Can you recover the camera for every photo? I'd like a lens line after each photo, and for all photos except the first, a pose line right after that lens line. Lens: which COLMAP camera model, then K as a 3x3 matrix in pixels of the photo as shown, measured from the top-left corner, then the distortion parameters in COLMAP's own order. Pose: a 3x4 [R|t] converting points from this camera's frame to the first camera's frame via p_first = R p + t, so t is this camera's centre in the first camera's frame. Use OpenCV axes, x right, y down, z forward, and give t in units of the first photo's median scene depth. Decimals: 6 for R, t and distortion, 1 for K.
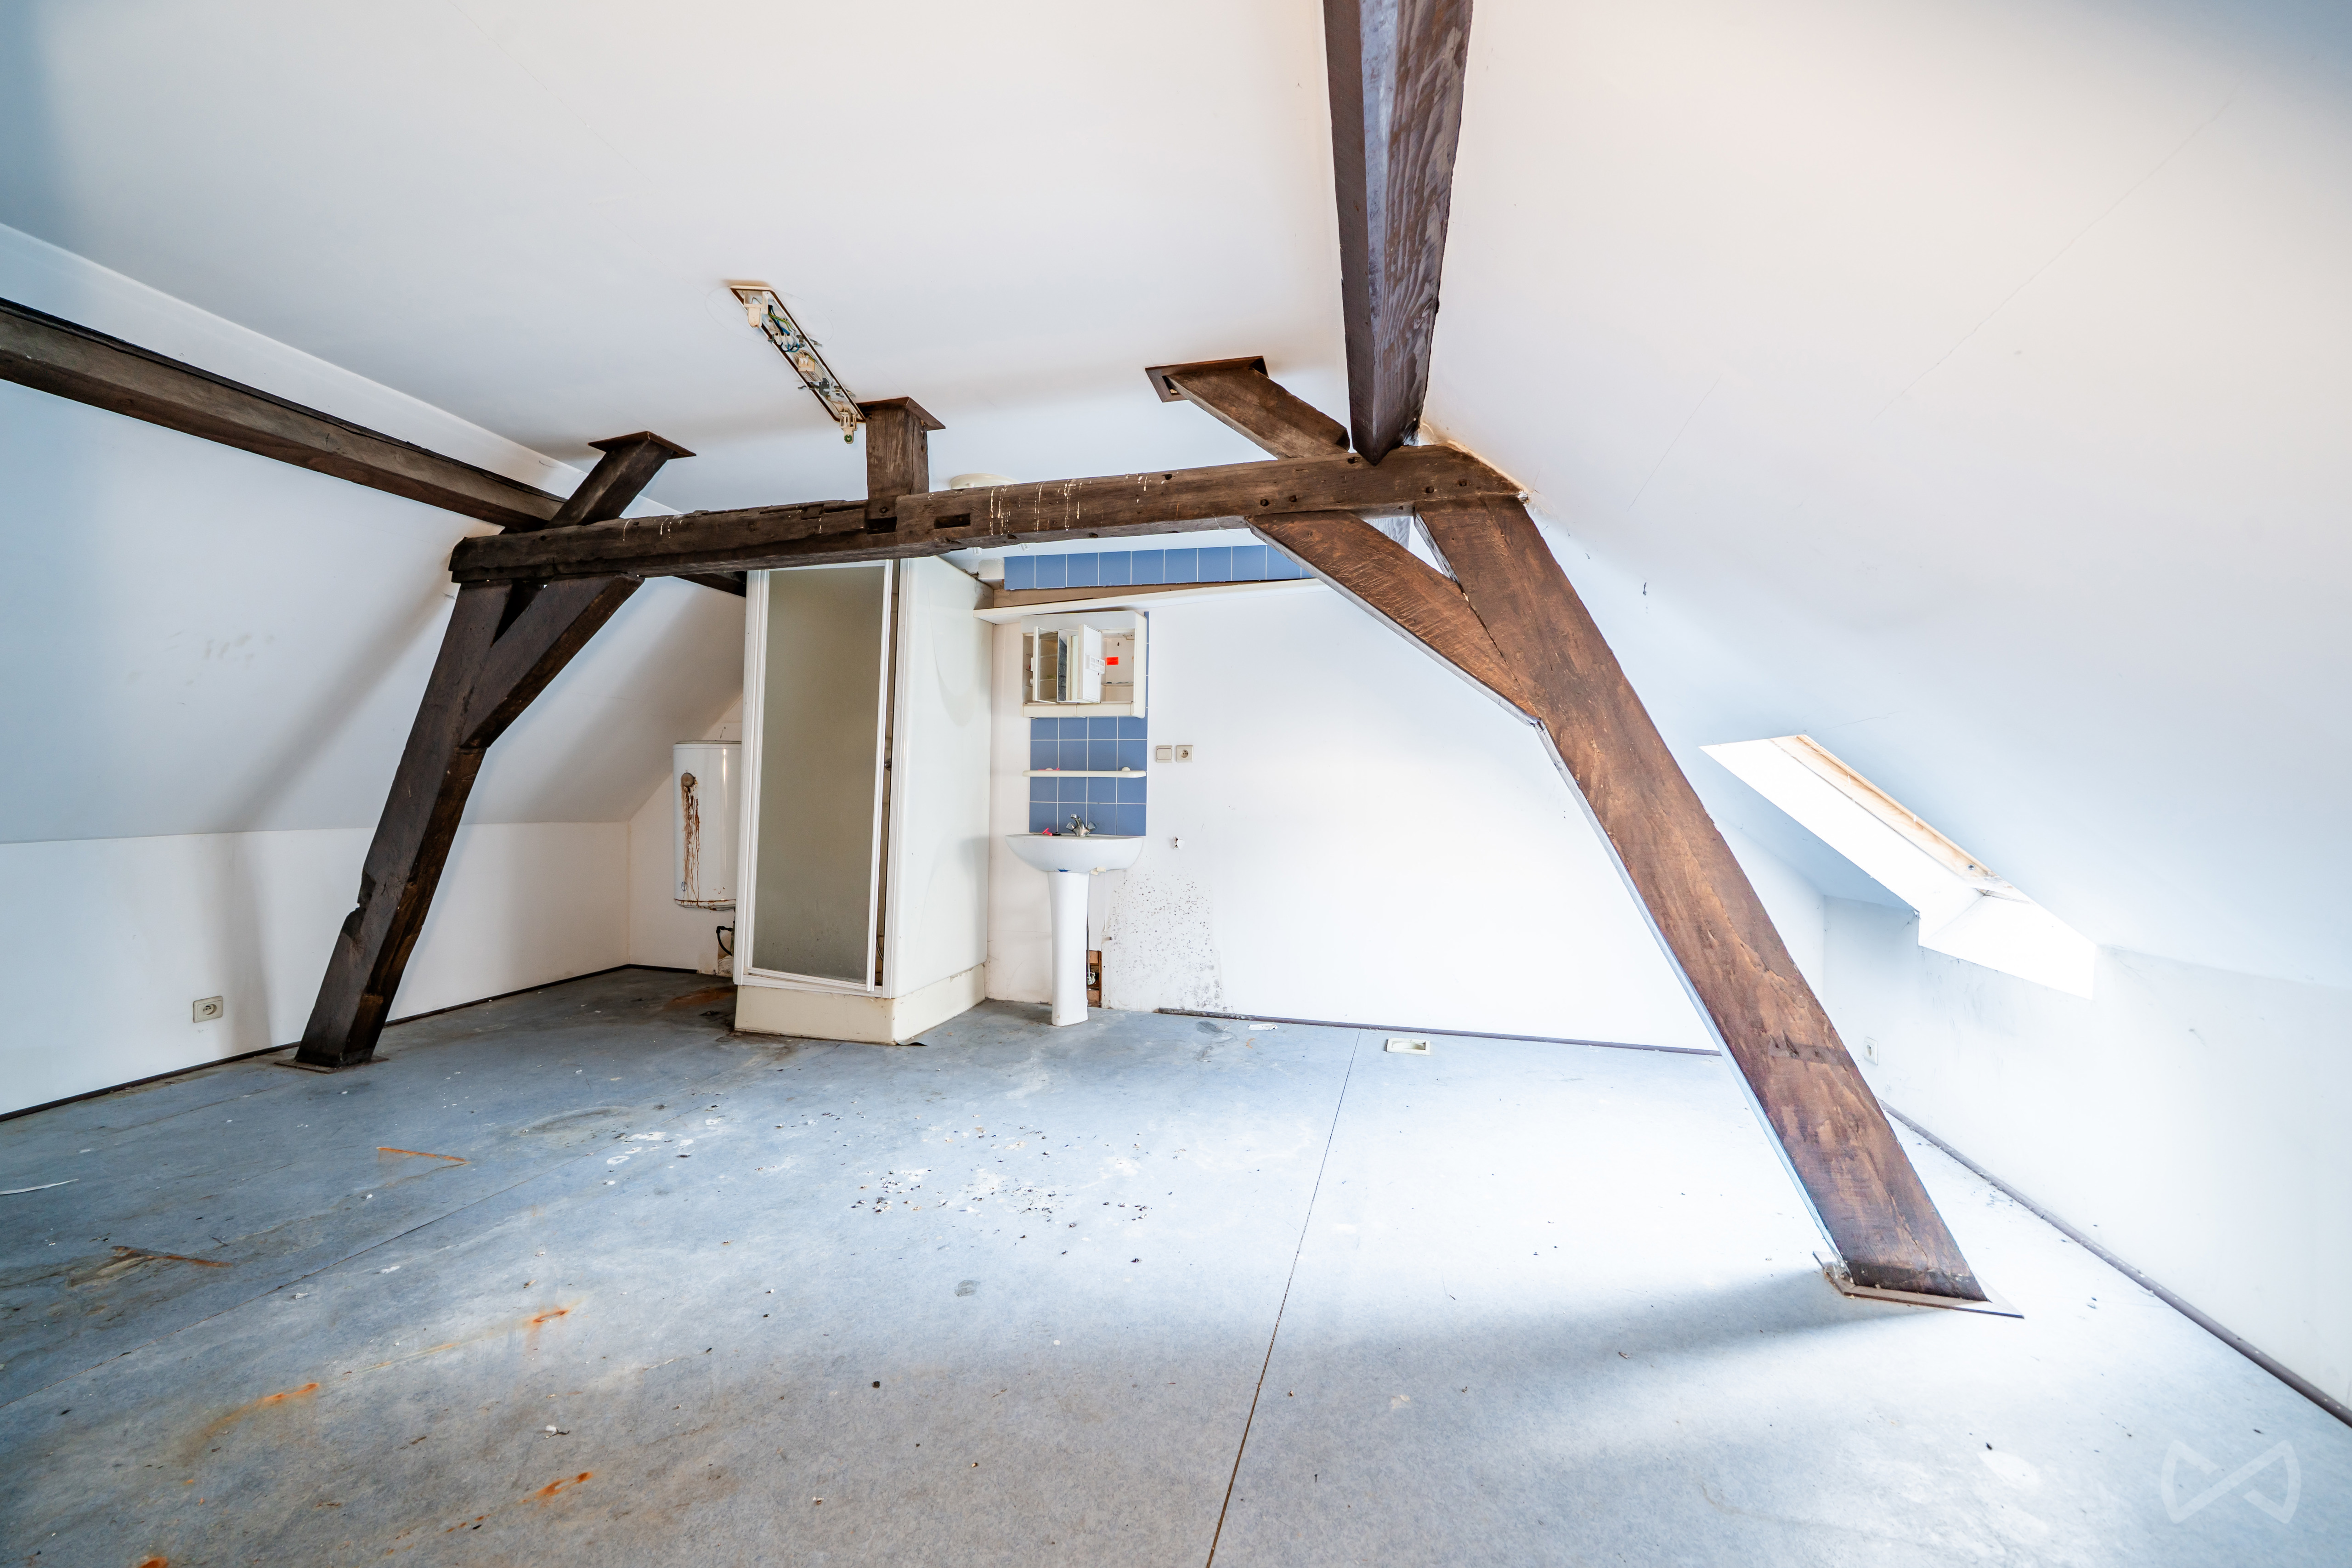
lens RADIAL K [[814.5, 0, 1194.8], [0, 814.5, 795.5], [0, 0, 1]] dist [-0.010430, 0.000588]
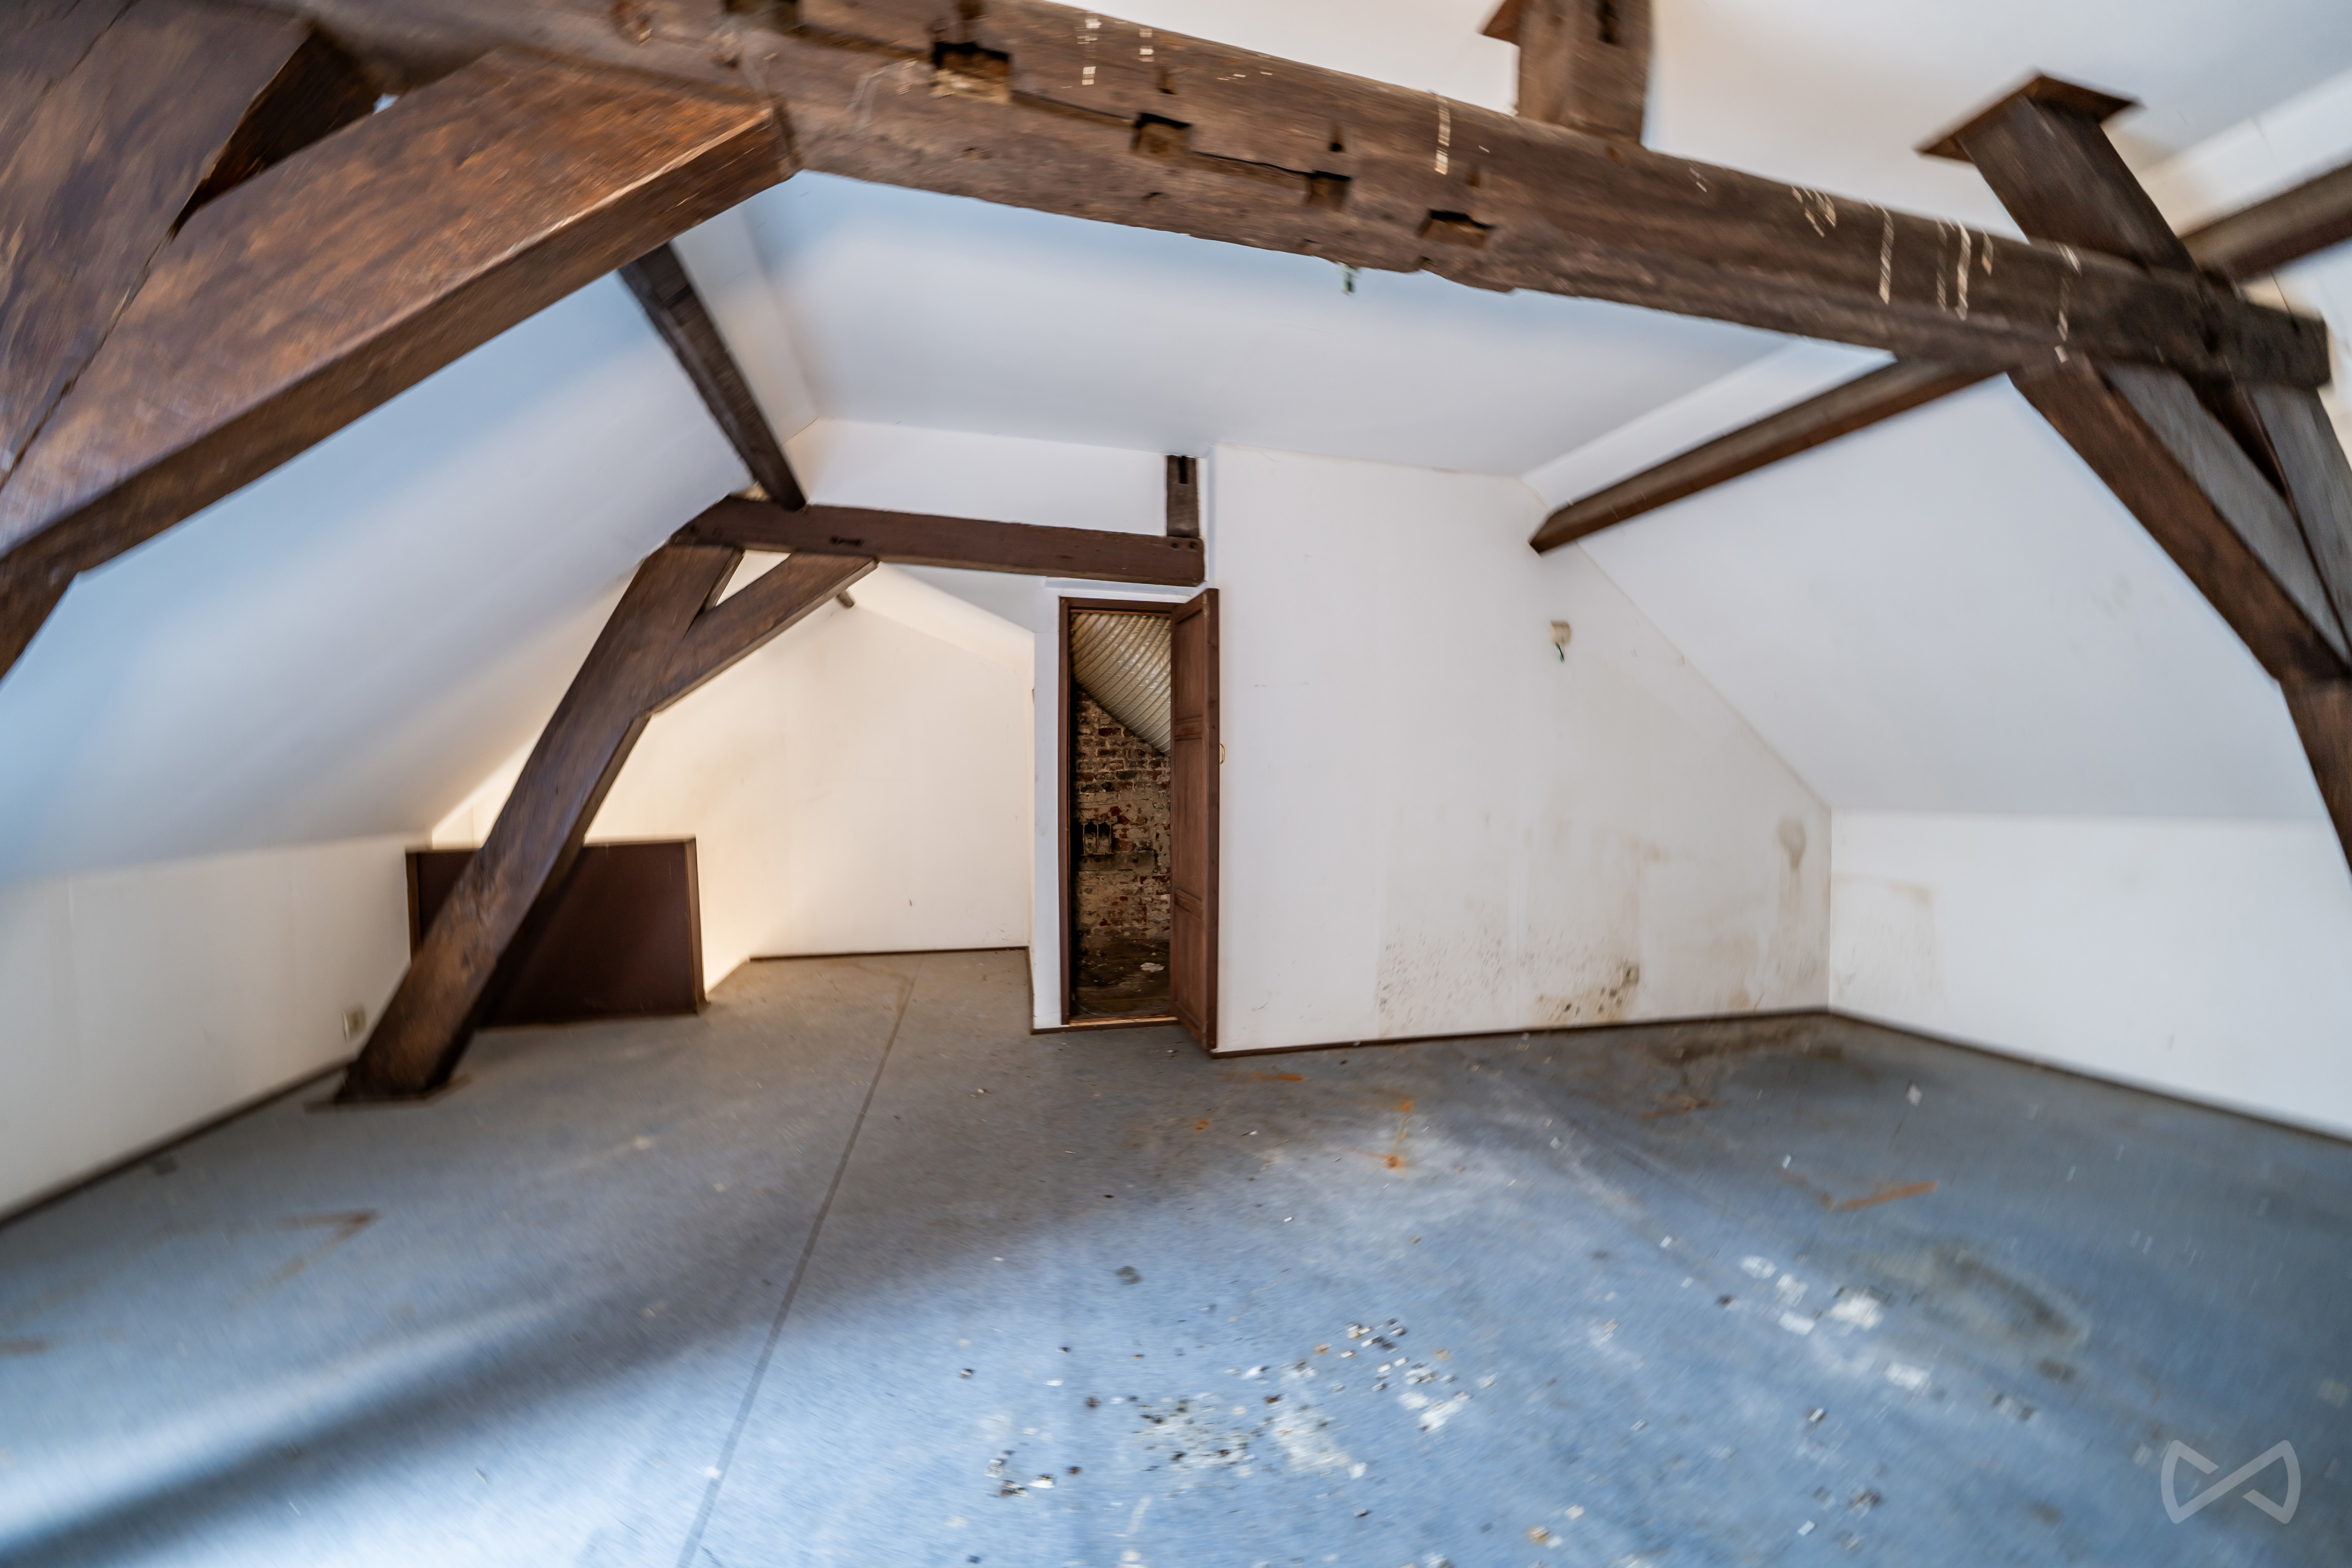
lens RADIAL K [[814.5, 0, 1194.8], [0, 814.5, 795.5], [0, 0, 1]] dist [-0.010430, 0.000588]
pose [[-0.880632, 0.005810, -0.473765, 0.102074], [-0.007117, 0.999650, 0.025487, 0.015665], [0.473748, 0.025816, -0.880282, 1.889081]]
